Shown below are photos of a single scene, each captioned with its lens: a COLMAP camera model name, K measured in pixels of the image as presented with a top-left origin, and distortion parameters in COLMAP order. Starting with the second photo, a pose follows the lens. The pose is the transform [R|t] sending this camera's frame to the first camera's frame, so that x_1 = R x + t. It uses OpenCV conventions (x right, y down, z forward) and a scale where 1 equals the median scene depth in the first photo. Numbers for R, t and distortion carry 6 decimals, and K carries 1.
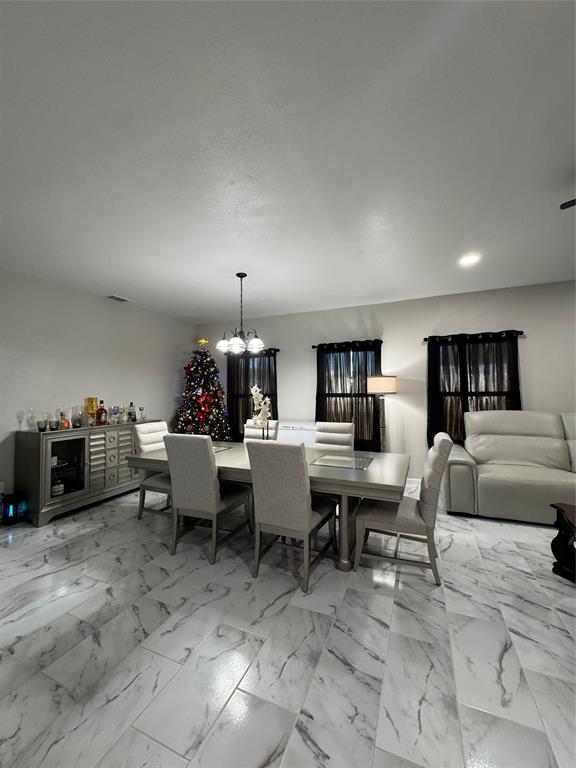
lens RADIAL K [[305.3, 0, 290.0], [0, 305.3, 384.3], [0, 0, 1]] dist [-0.004279, 0.000874]
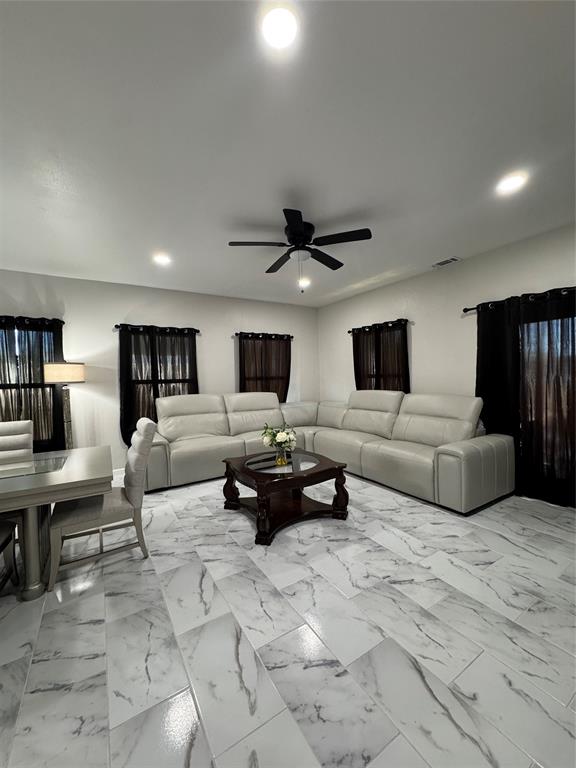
lens RADIAL K [[305.3, 0, 288.8], [0, 305.3, 385.1], [0, 0, 1]] dist [-0.004279, 0.000874]
pose [[0.570583, -0.028235, 0.820755, -0.068744], [-0.003709, 0.999310, 0.036957, 0.003112], [-0.821232, -0.024131, 0.570084, -0.013901]]
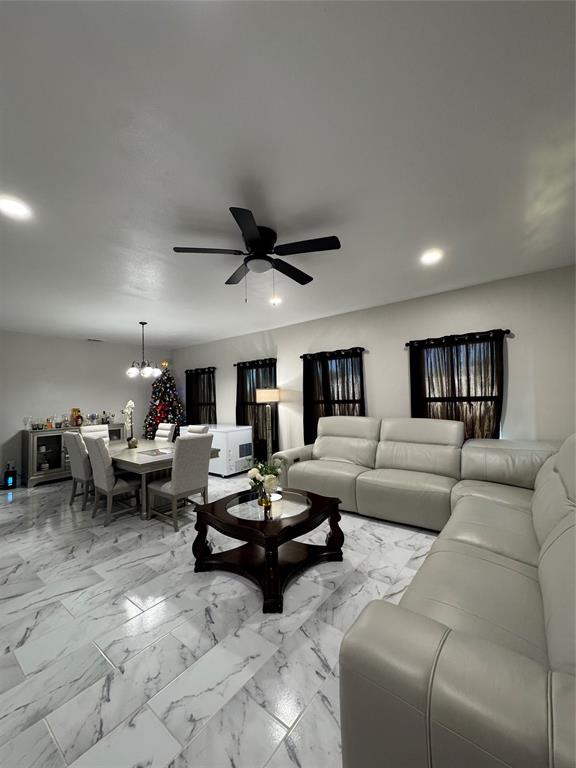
lens RADIAL K [[305.3, 0, 290.3], [0, 305.3, 383.6], [0, 0, 1]] dist [-0.004279, 0.000874]
pose [[0.968116, -0.030165, -0.248680, 1.041030], [0.027202, 0.999512, -0.015344, -0.036769], [0.249021, 0.008090, 0.968464, -0.268406]]
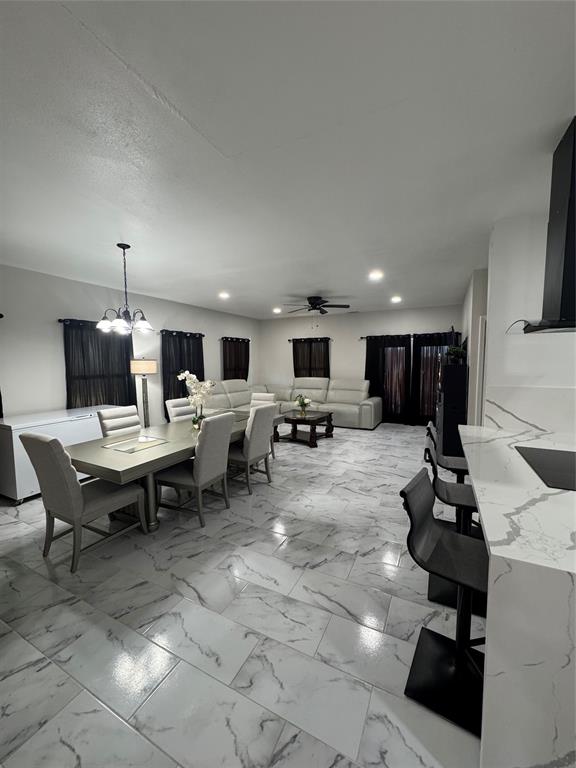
lens RADIAL K [[305.3, 0, 288.1], [0, 305.3, 385.5], [0, 0, 1]] dist [-0.004279, 0.000874]
pose [[0.065830, -0.071449, 0.995270, -1.244515], [-0.022207, 0.997081, 0.073048, -0.035410], [-0.997584, -0.026911, 0.064051, 0.551449]]
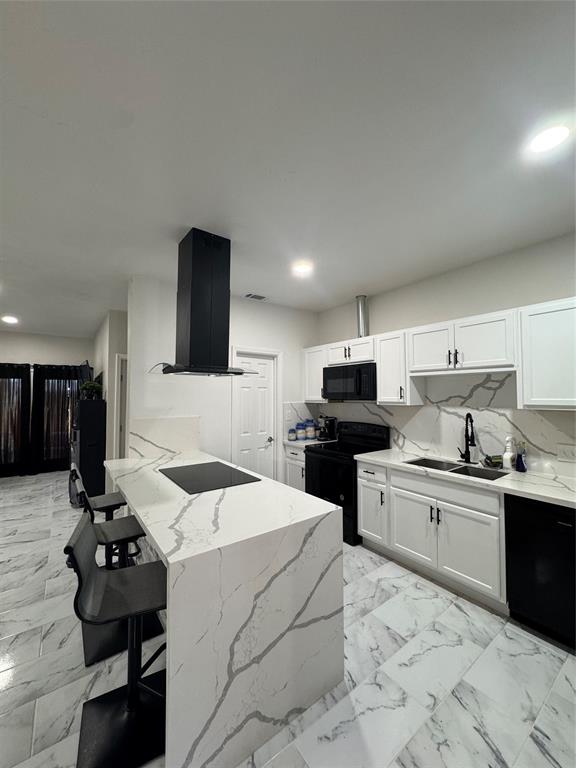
lens RADIAL K [[305.3, 0, 291.7], [0, 305.3, 386.4], [0, 0, 1]] dist [-0.004279, 0.000874]
pose [[-0.866289, 0.023218, 0.499003, -1.240389], [-0.006069, 0.998356, -0.056989, -0.033519], [-0.499506, -0.052398, -0.864724, 0.614651]]
